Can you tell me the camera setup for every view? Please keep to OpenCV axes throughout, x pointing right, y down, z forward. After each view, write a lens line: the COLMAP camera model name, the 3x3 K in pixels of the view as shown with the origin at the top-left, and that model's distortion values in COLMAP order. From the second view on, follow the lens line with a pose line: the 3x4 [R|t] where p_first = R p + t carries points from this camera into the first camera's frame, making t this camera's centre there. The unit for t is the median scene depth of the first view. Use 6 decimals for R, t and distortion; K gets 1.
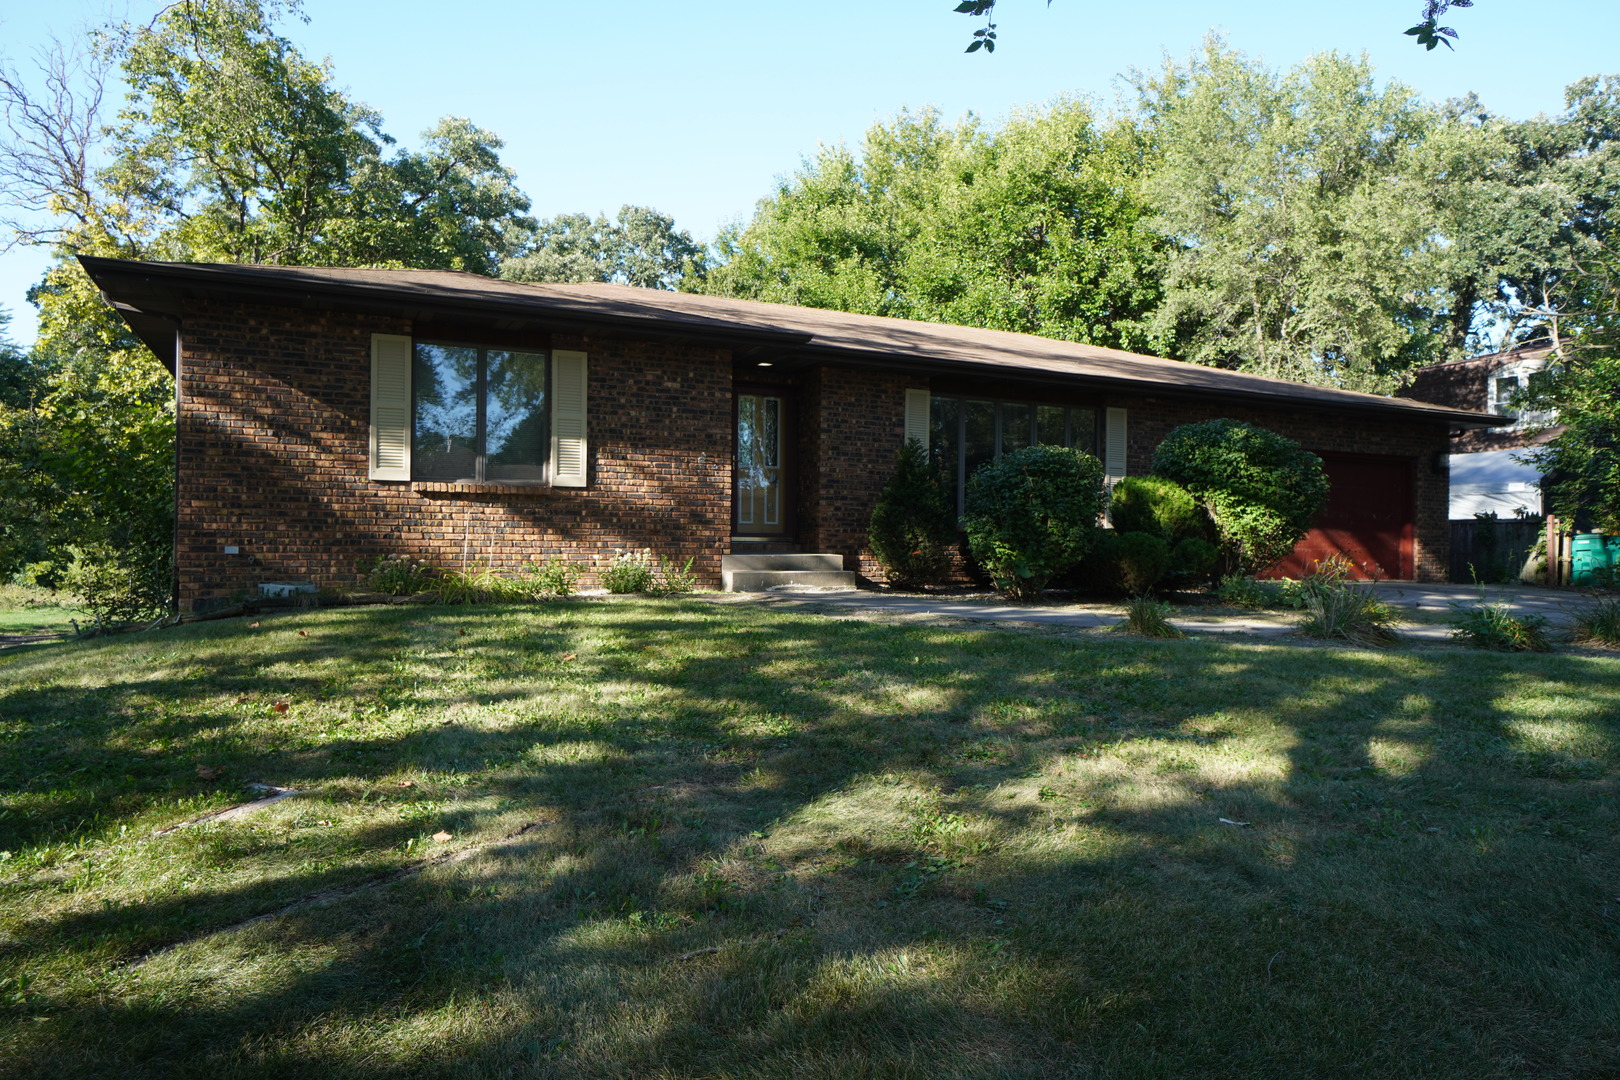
lens RADIAL K [[1028.8, 0, 813.4], [0, 1028.8, 537.3], [0, 0, 1]] dist [0.006575, -0.001780]
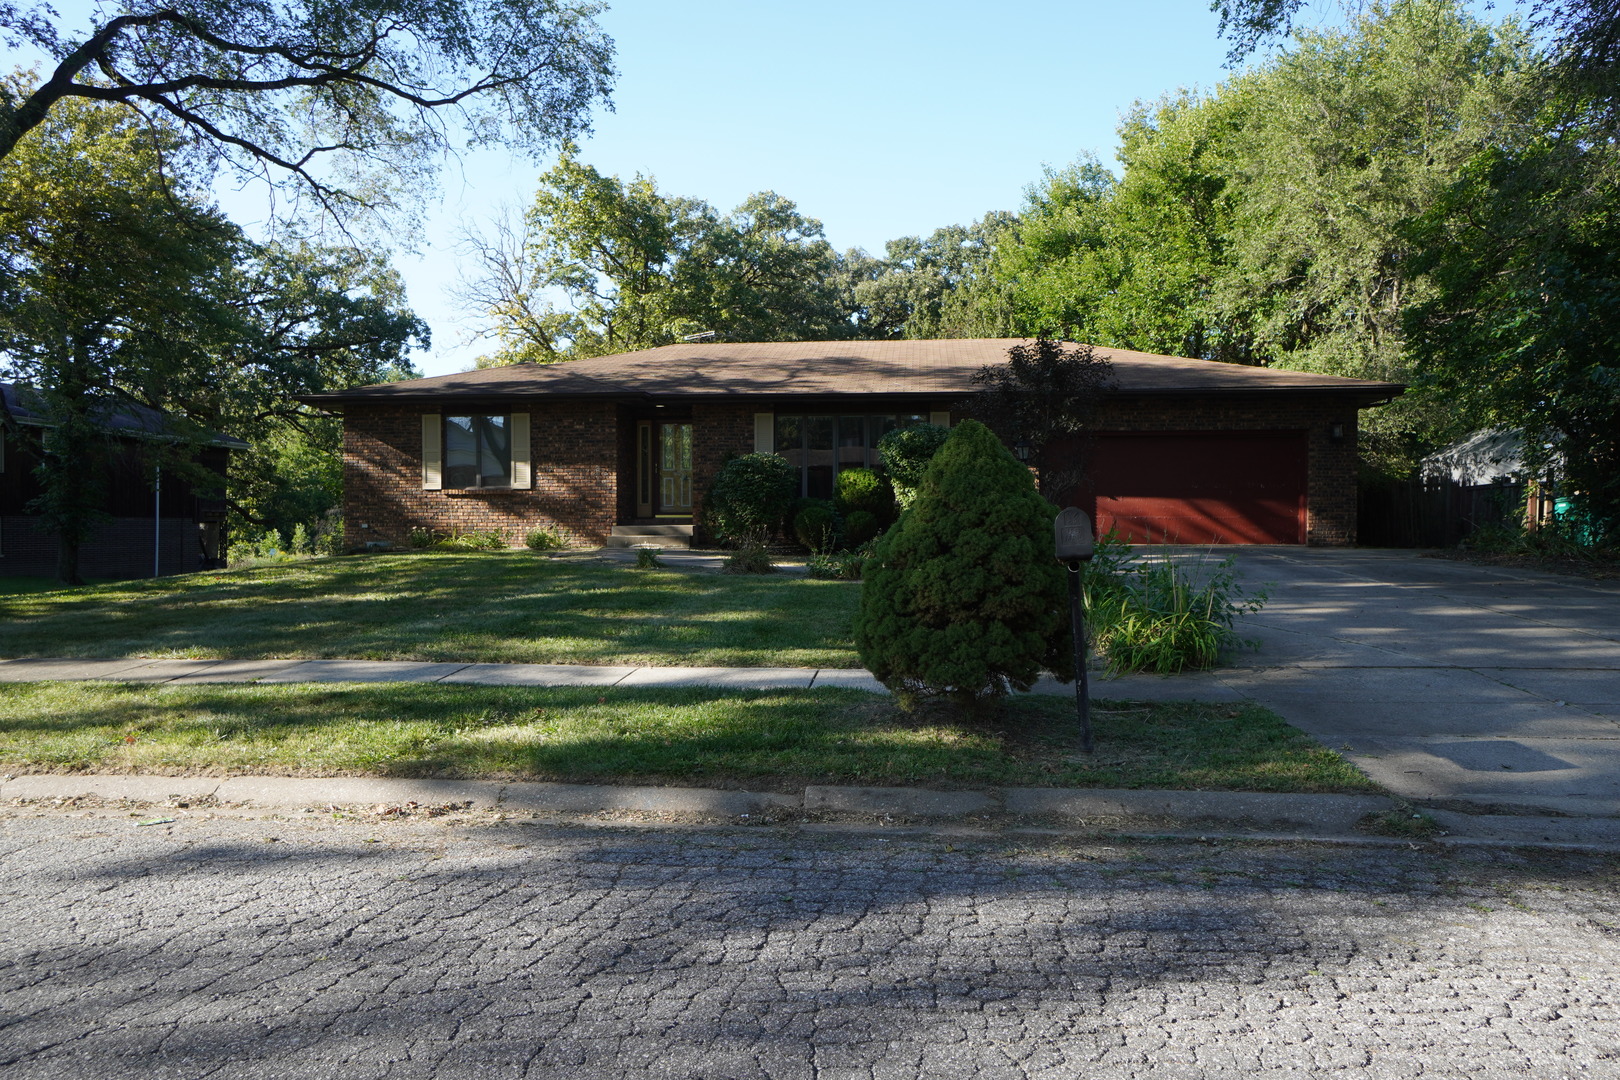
lens RADIAL K [[1074.1, 0, 802.7], [0, 1074.1, 538.5], [0, 0, 1]] dist [-0.022263, 0.000188]
pose [[0.849466, -0.004146, -0.527627, 1.150115], [0.013204, 0.999823, 0.013402, 0.017877], [0.527478, -0.018352, 0.849370, -0.323647]]
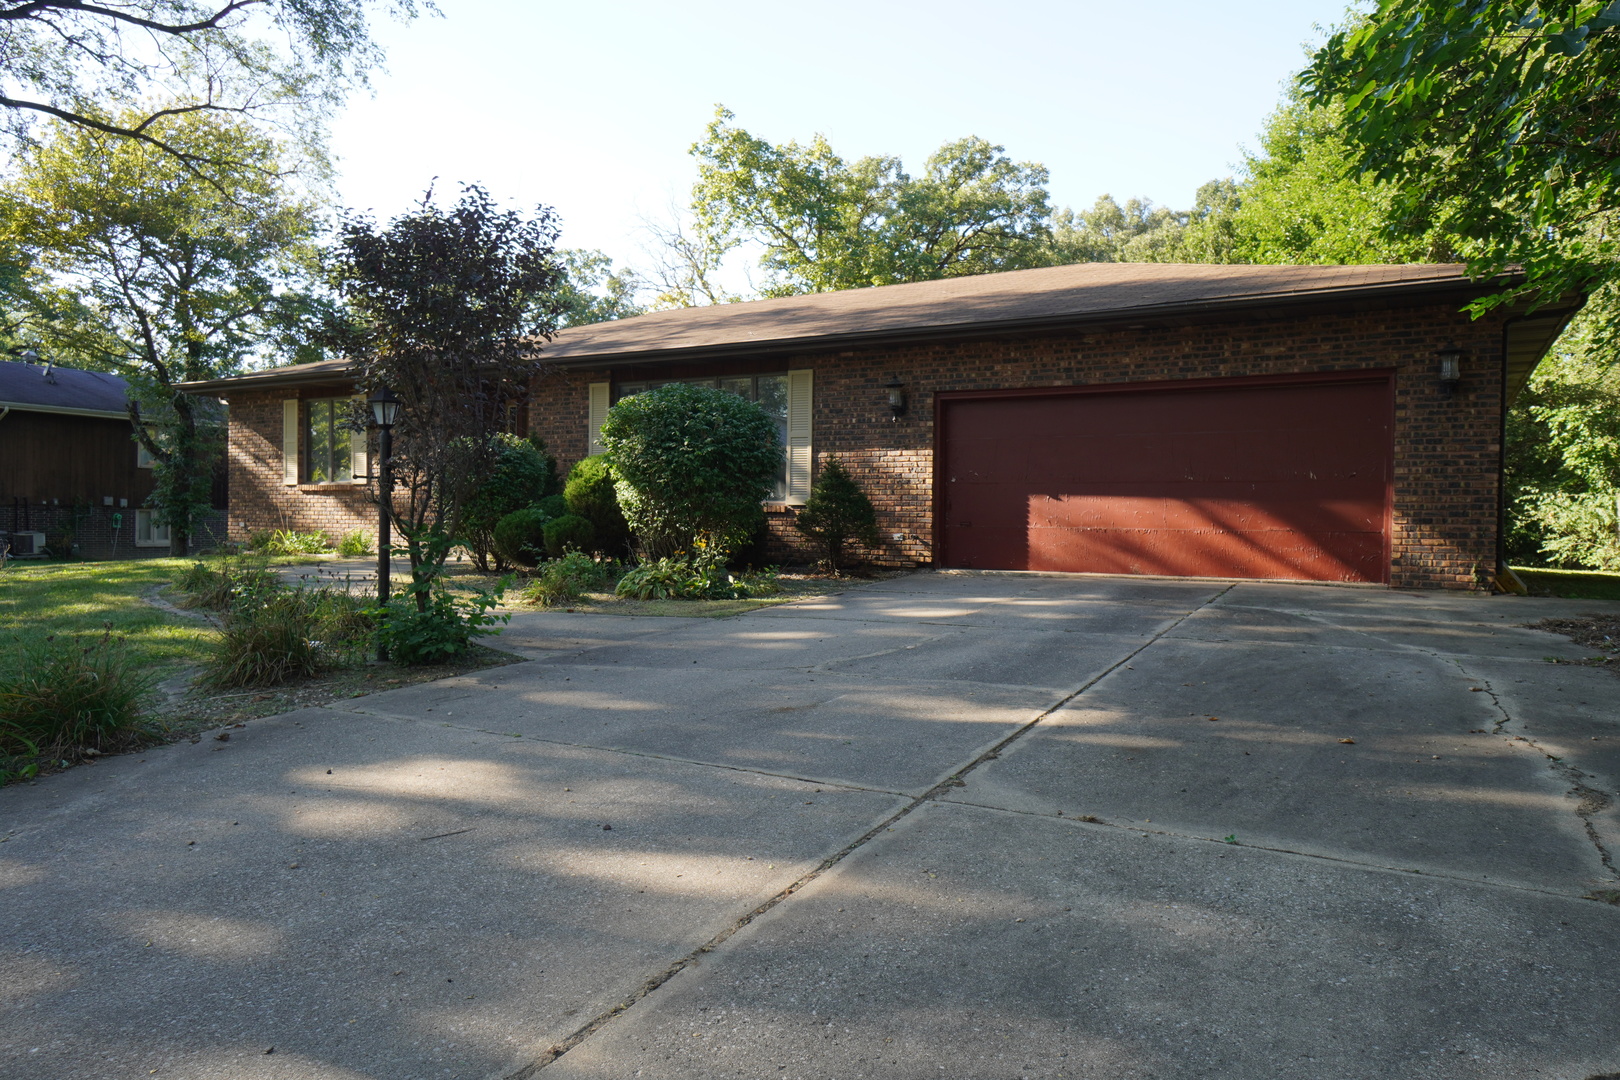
lens RADIAL K [[1028.8, 0, 809.7], [0, 1028.8, 540.8], [0, 0, 1]] dist [0.006575, -0.001780]
pose [[0.568214, 0.016296, -0.822719, 1.382266], [0.002529, 0.999765, 0.021550, 0.003290], [0.822877, -0.014326, 0.568039, 0.672905]]
